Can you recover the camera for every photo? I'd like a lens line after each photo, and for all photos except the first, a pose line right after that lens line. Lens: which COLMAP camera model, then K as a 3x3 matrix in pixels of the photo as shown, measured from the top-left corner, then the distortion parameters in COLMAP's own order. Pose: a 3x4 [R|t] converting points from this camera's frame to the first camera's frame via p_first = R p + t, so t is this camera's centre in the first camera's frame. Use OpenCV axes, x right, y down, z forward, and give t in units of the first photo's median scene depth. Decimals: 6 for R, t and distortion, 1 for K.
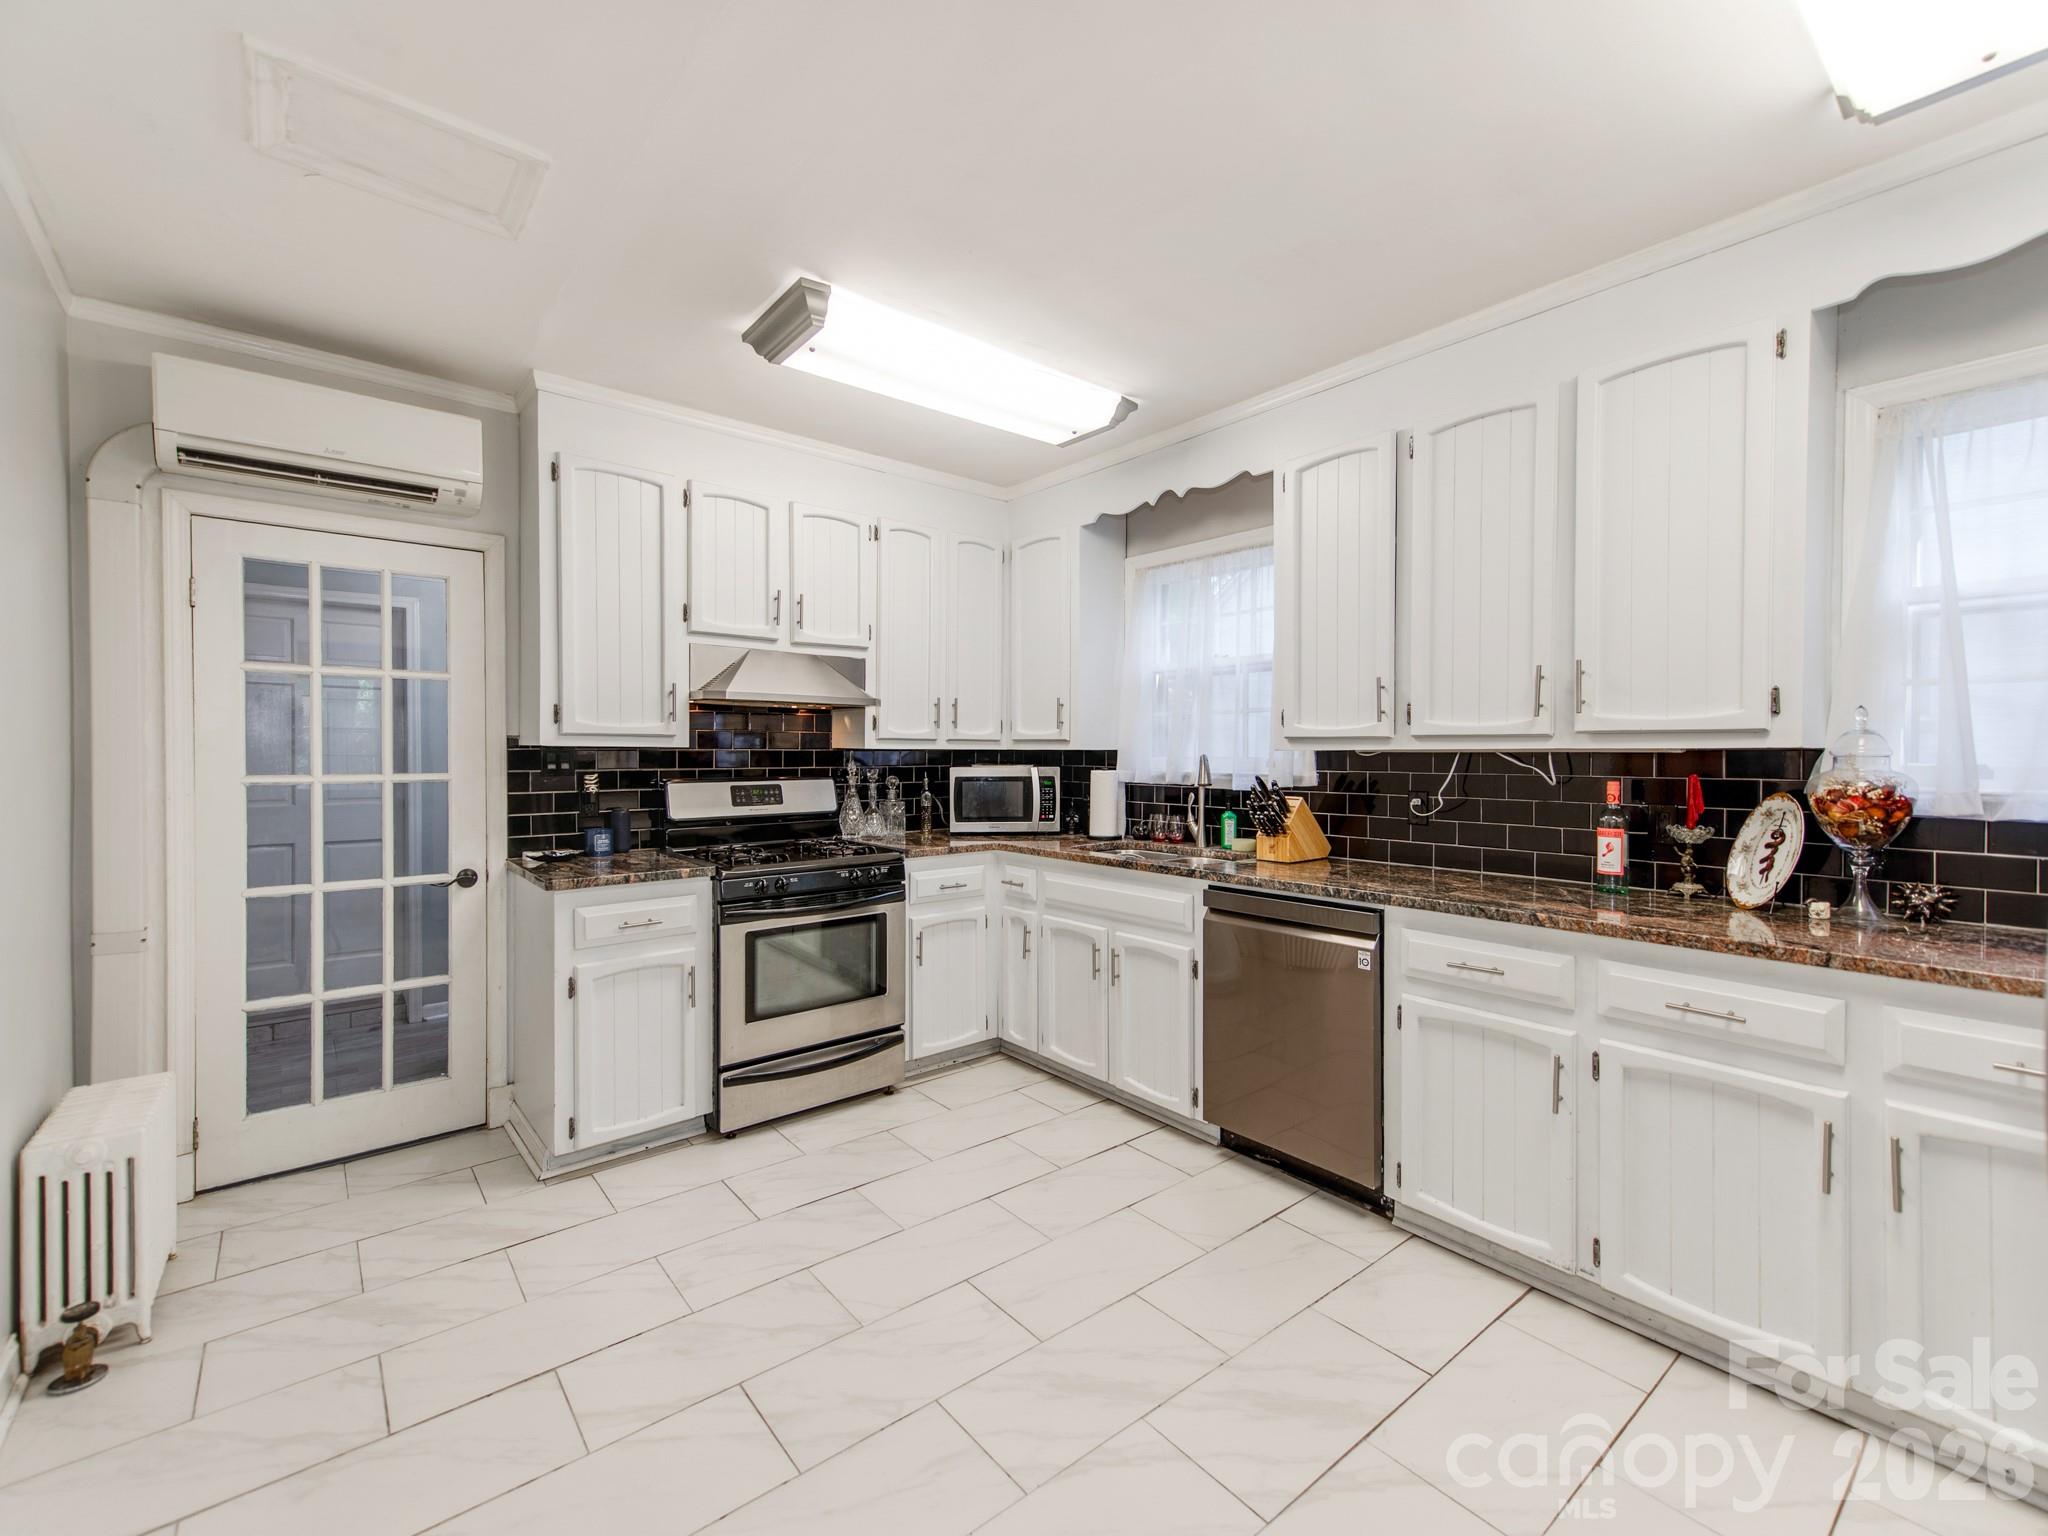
lens RADIAL K [[863.6, 0, 1006.8], [0, 863.6, 762.2], [0, 0, 1]] dist [0.004308, 0.000172]
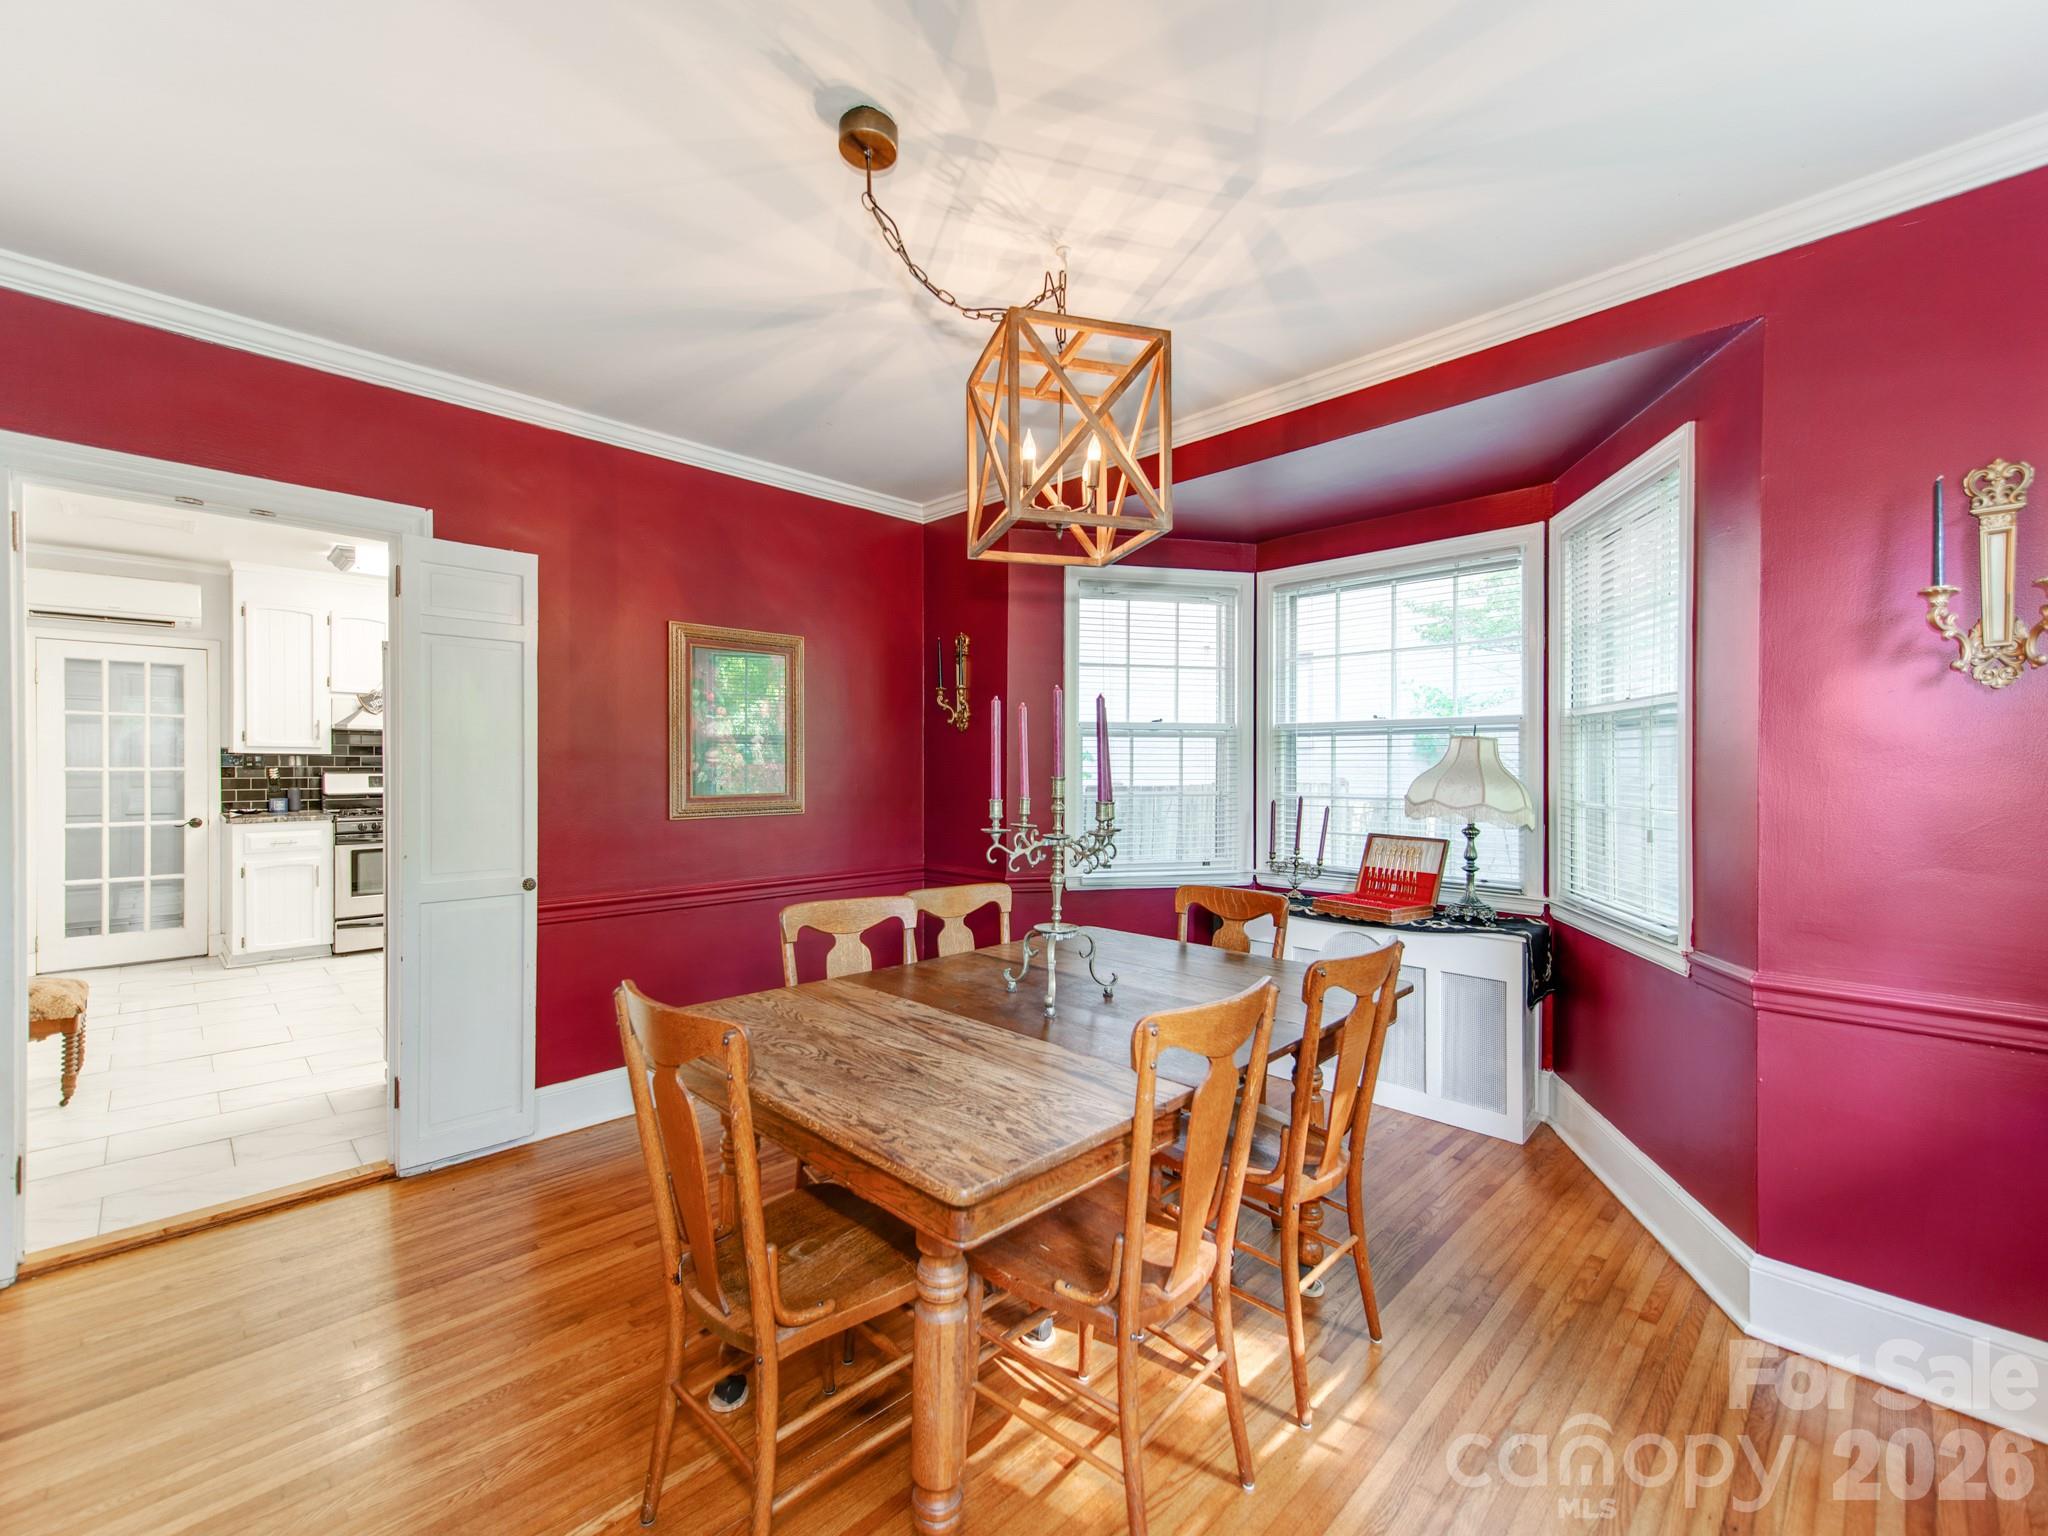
lens RADIAL K [[862.8, 0, 1002.1], [0, 862.8, 770.2], [0, 0, 1]] dist [0.003313, 0.000178]
pose [[0.995983, 0.001584, 0.089530, 0.928183], [-0.001197, 0.999990, -0.004384, 0.024868], [-0.089536, 0.004259, 0.995974, -1.003851]]
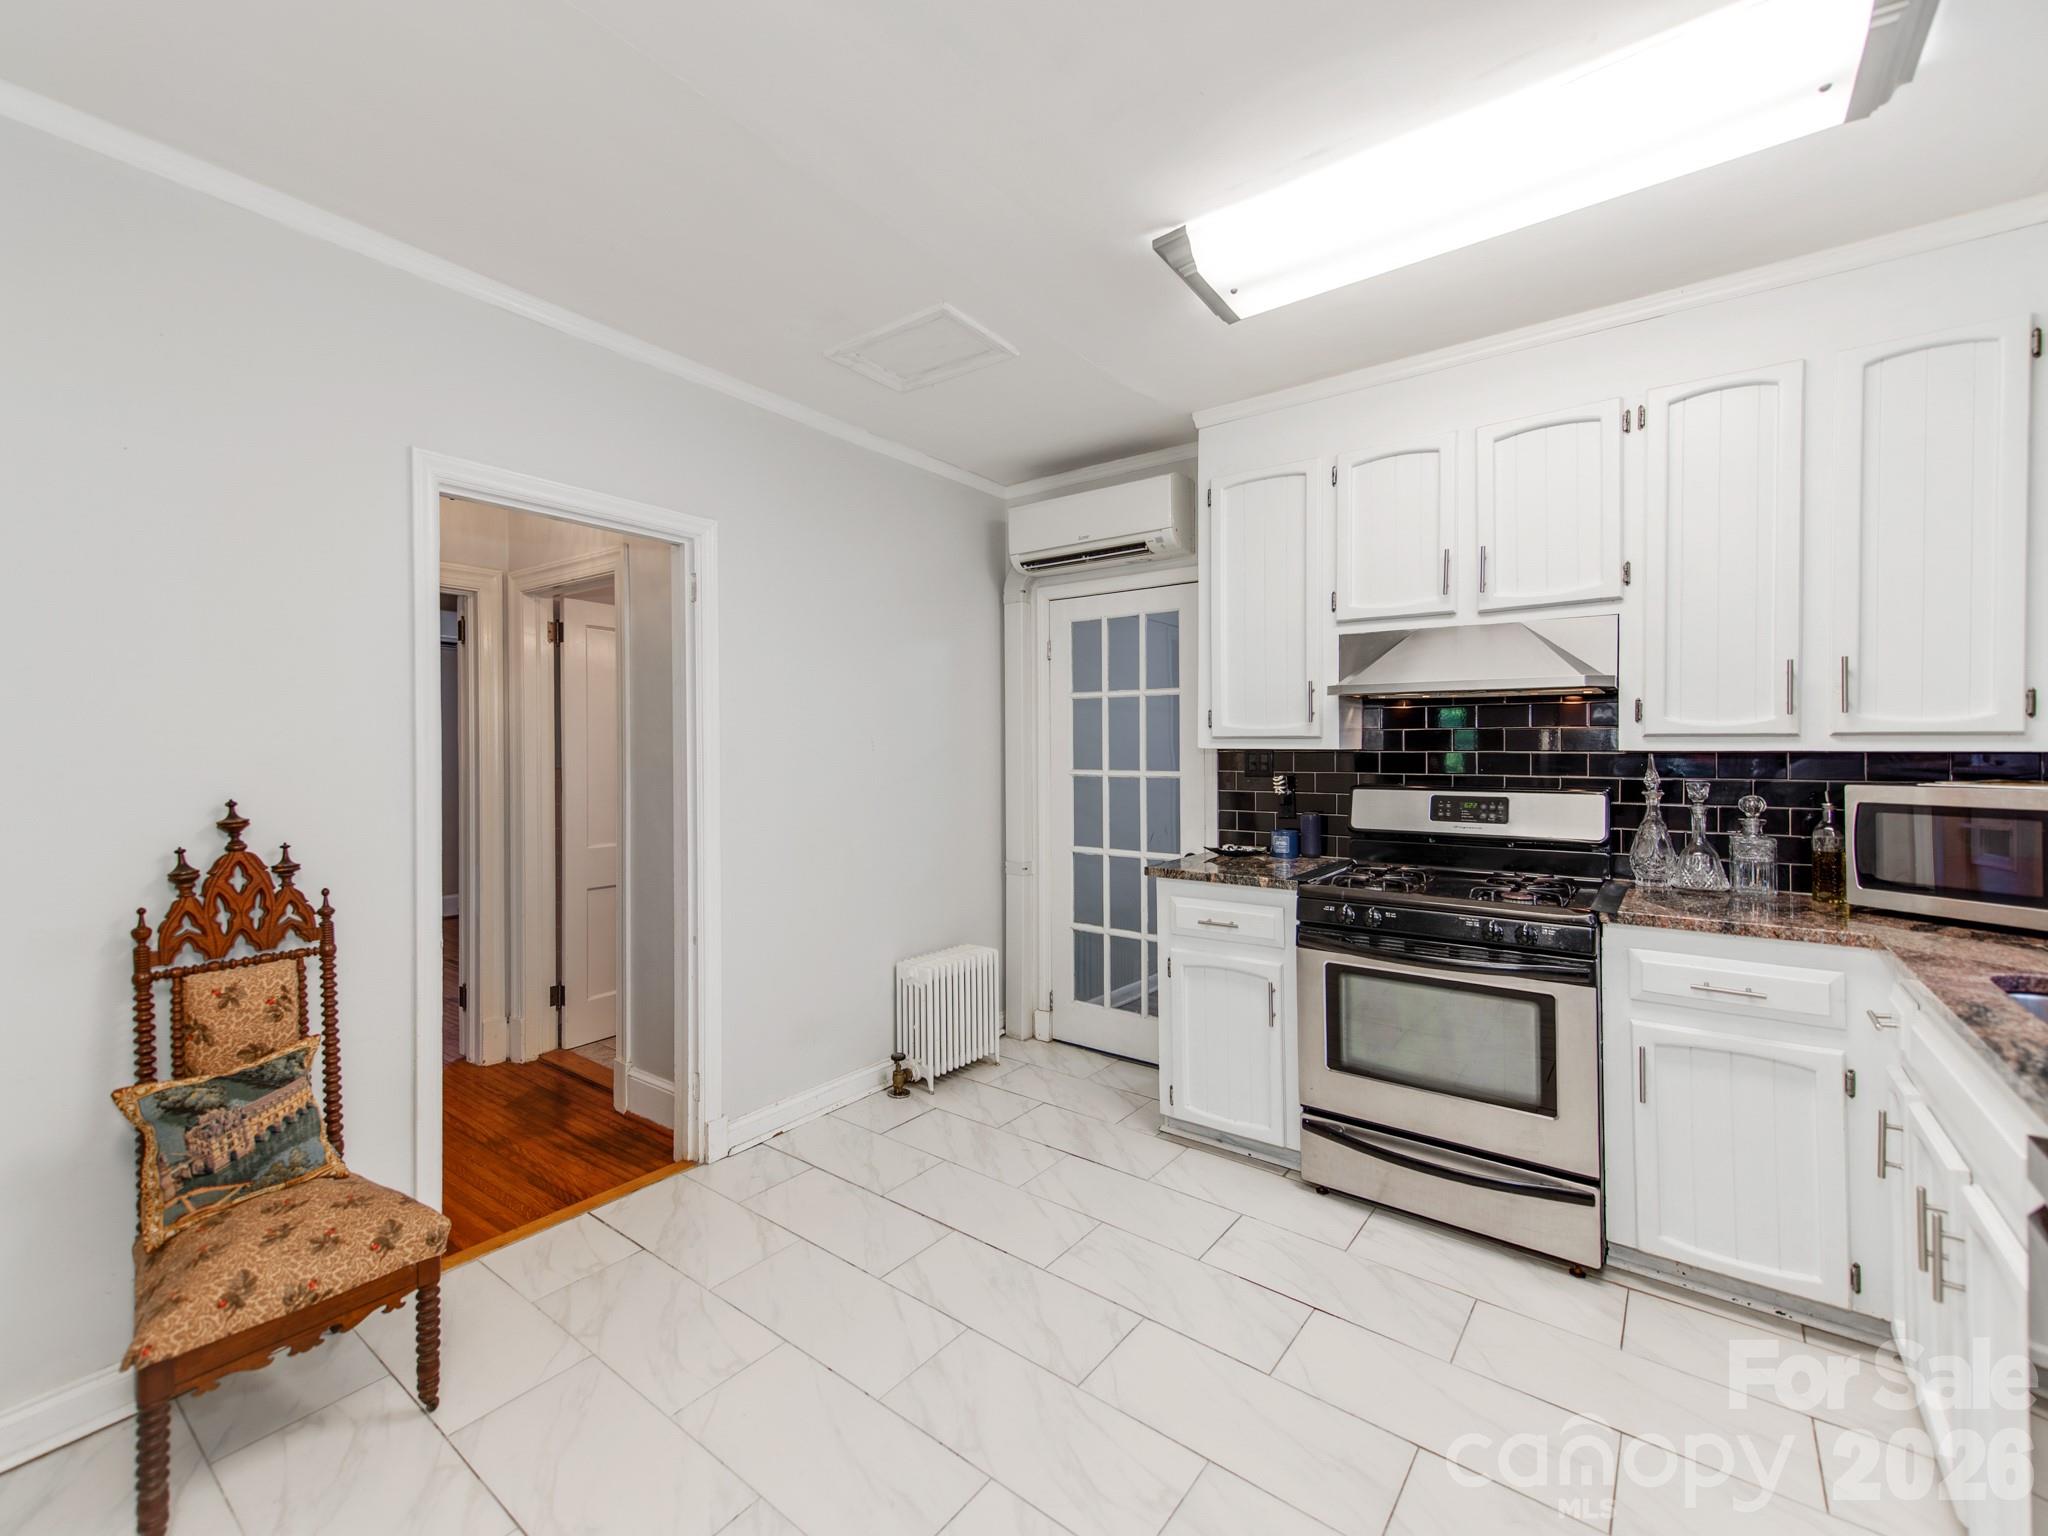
lens RADIAL K [[866.1, 0, 991.5], [0, 866.1, 758.4], [0, 0, 1]] dist [0.004702, 0.000189]
pose [[0.221220, 0.006717, -0.975201, 0.451289], [-0.014816, 0.999884, 0.003526, -0.005541], [0.975111, 0.013668, 0.221294, 0.456943]]
